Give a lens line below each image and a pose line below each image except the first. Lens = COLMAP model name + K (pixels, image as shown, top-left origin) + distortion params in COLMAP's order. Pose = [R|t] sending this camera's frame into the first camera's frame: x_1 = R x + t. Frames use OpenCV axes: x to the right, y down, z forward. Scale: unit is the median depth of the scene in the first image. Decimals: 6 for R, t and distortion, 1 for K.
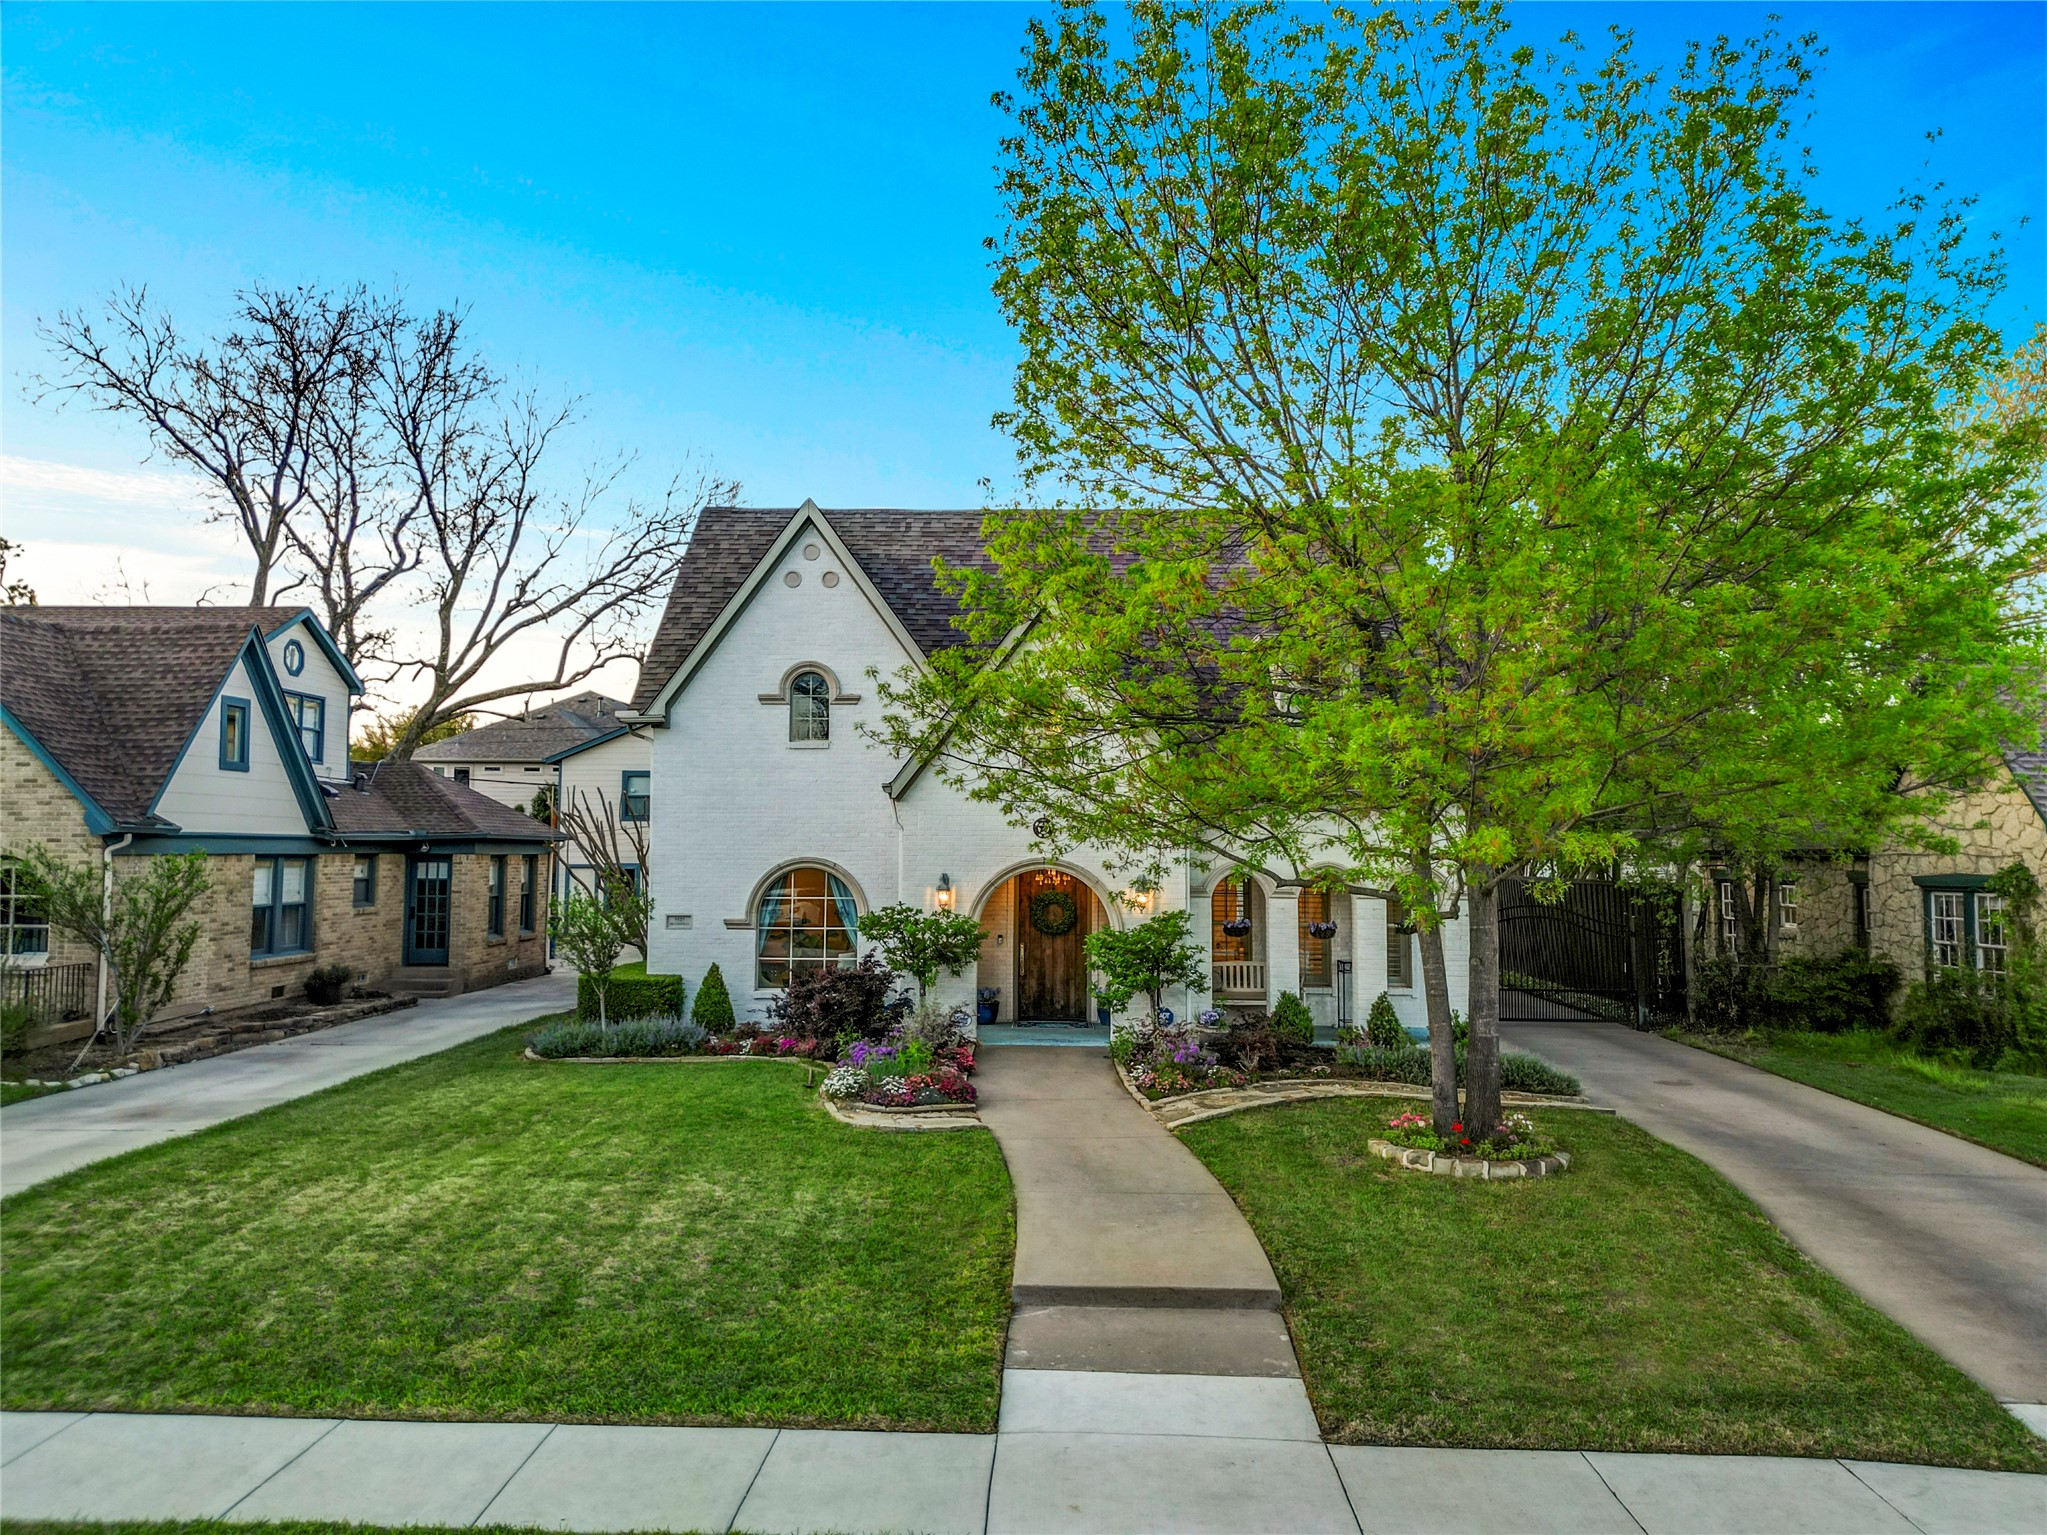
lens RADIAL K [[1432.9, 0, 1023.5], [0, 1432.9, 767.5], [0, 0, 1]] dist [0.059881, -0.000834]
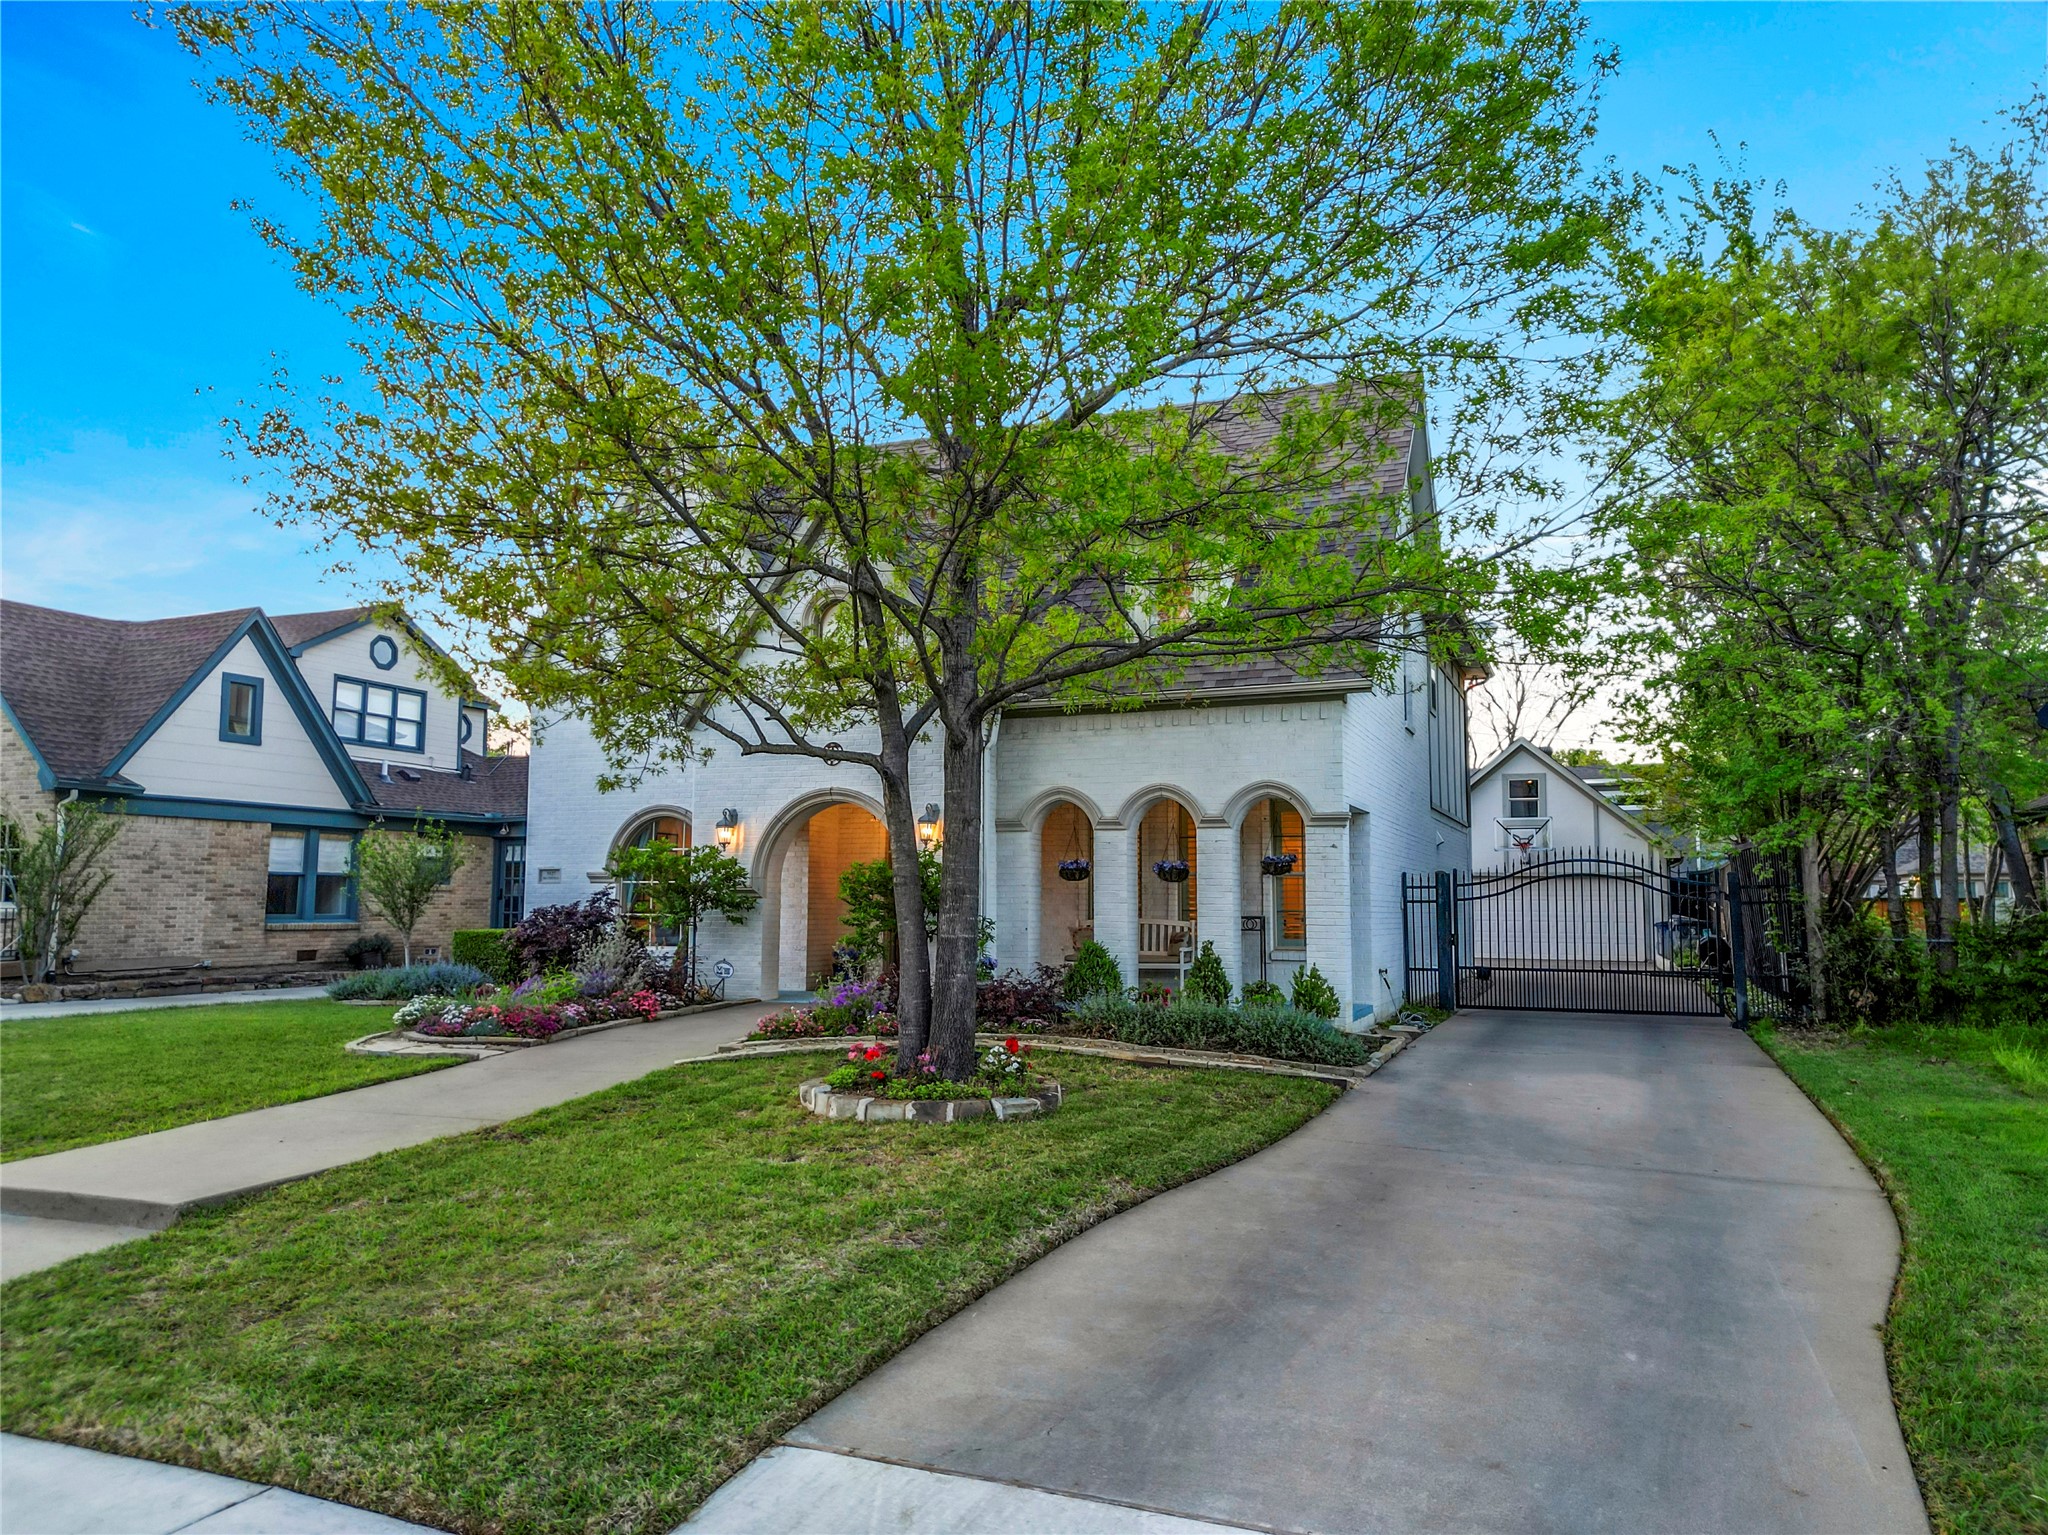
lens RADIAL K [[1433.6, 0, 1024.0], [0, 1433.6, 767.5], [0, 0, 1]] dist [0.059881, -0.000834]
pose [[0.936732, -0.035241, -0.348269, 0.389343], [0.021219, 0.998806, -0.043994, 0.083106], [0.349404, 0.033821, 0.936362, 0.204312]]
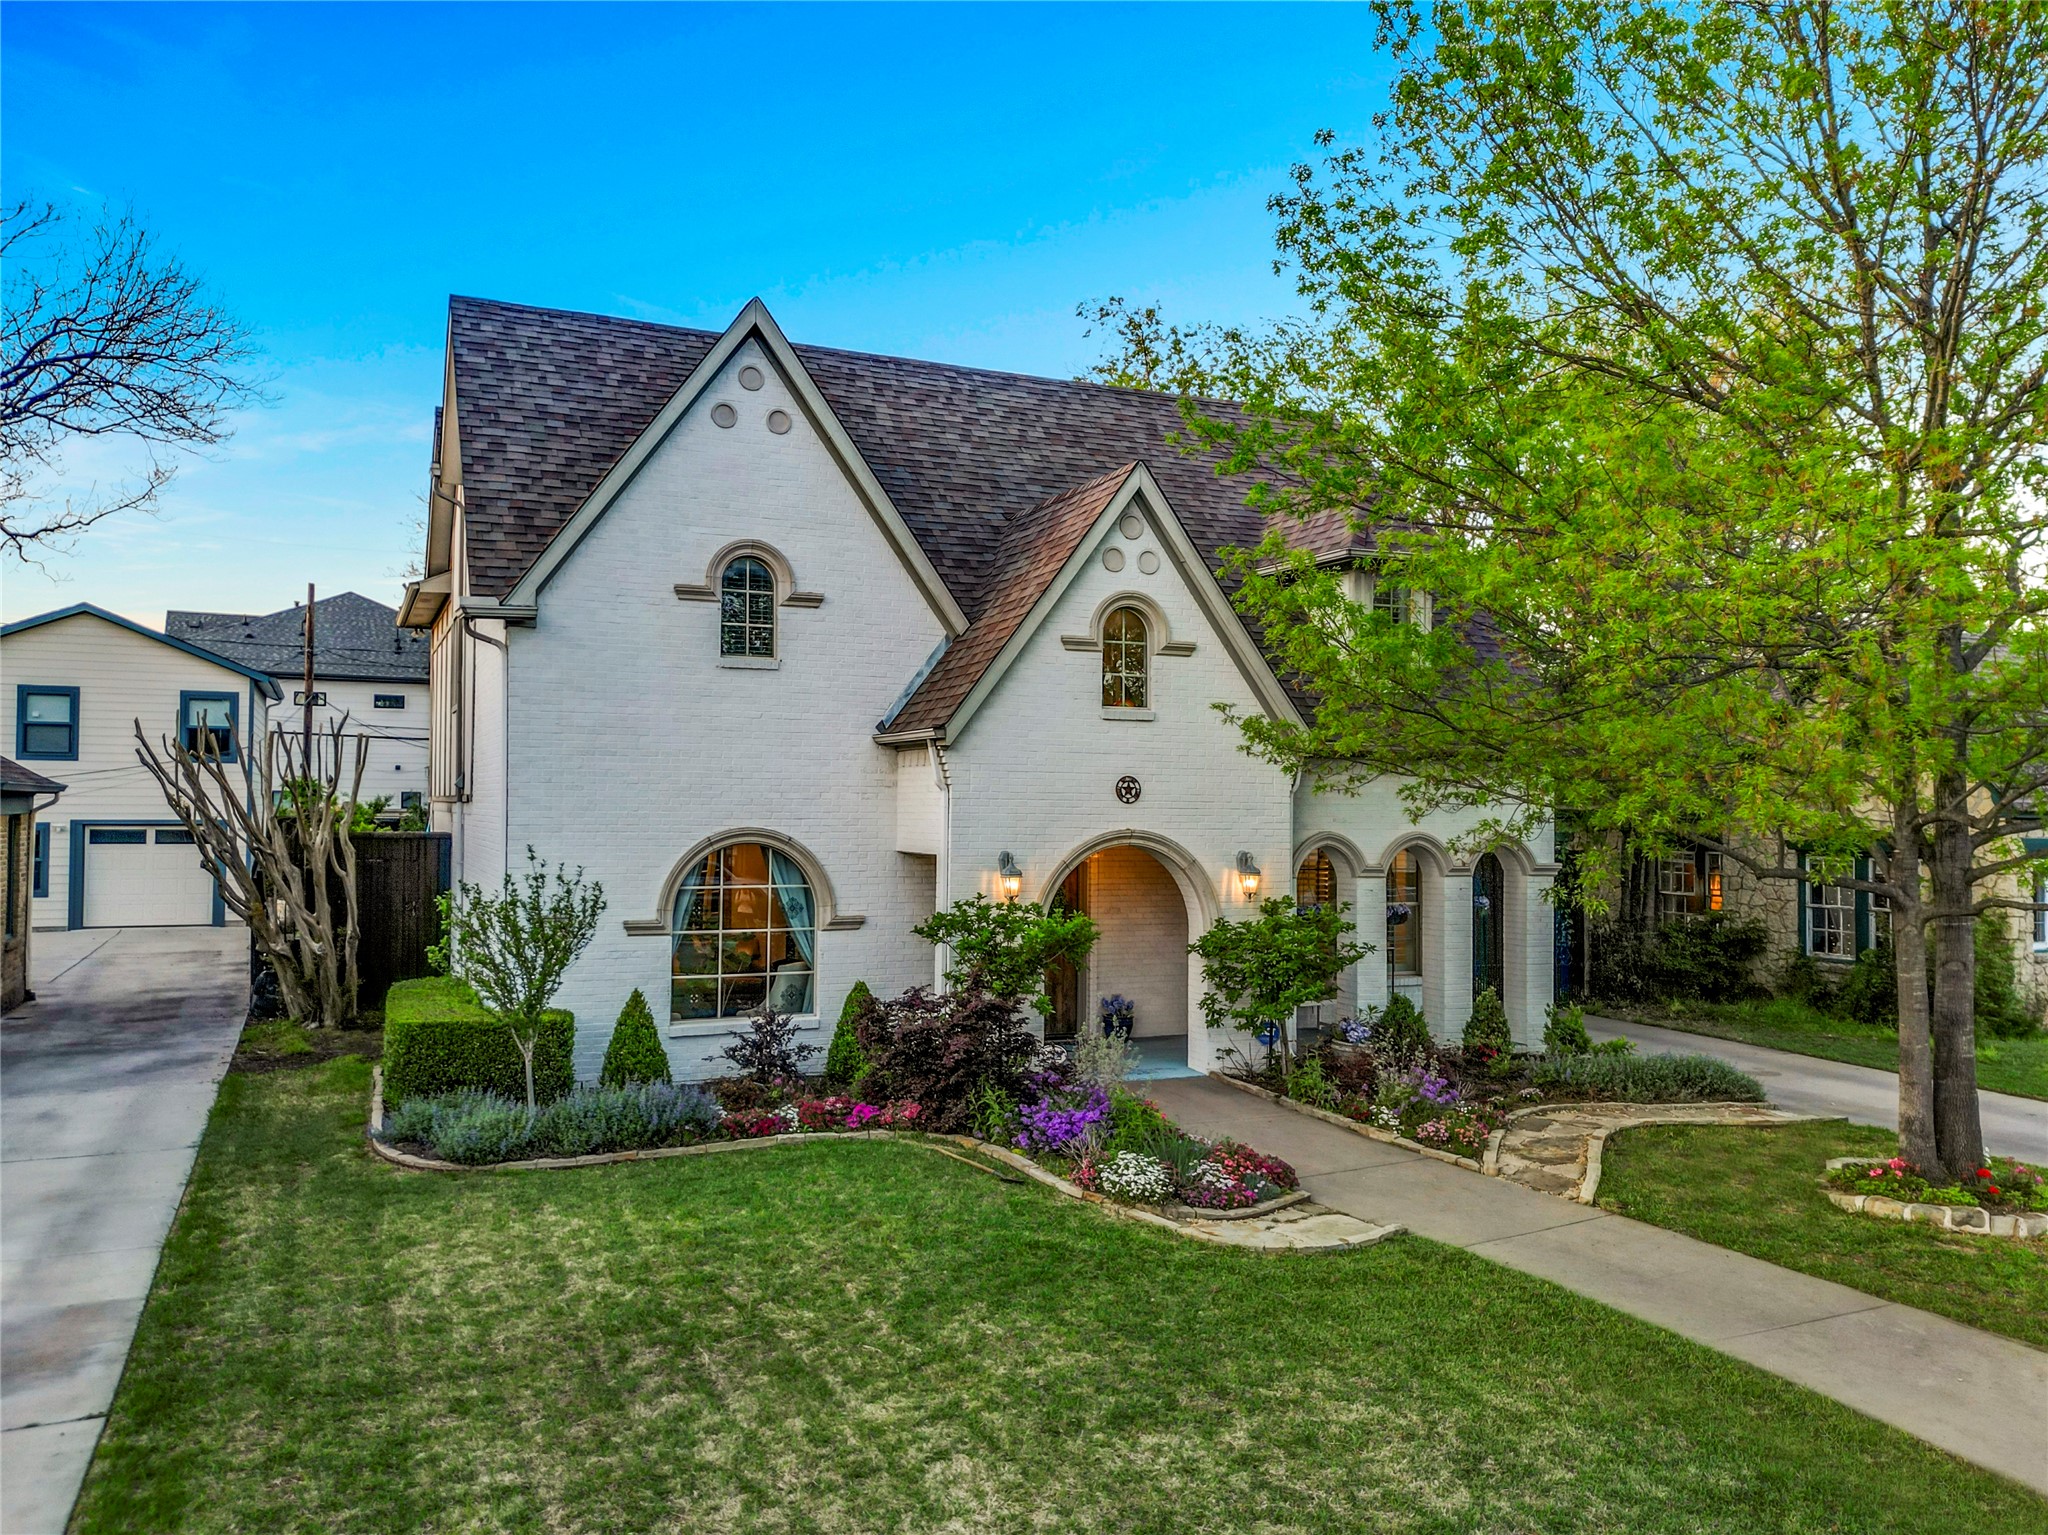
lens RADIAL K [[1542.7, 0, 1024.0], [0, 1542.7, 767.5], [0, 0, 1]] dist [0.036475, -0.001716]
pose [[0.900108, 0.014909, 0.435411, -0.348362], [-0.031228, 0.999051, 0.030348, 0.007455], [-0.434546, -0.040913, 0.899720, 0.278360]]
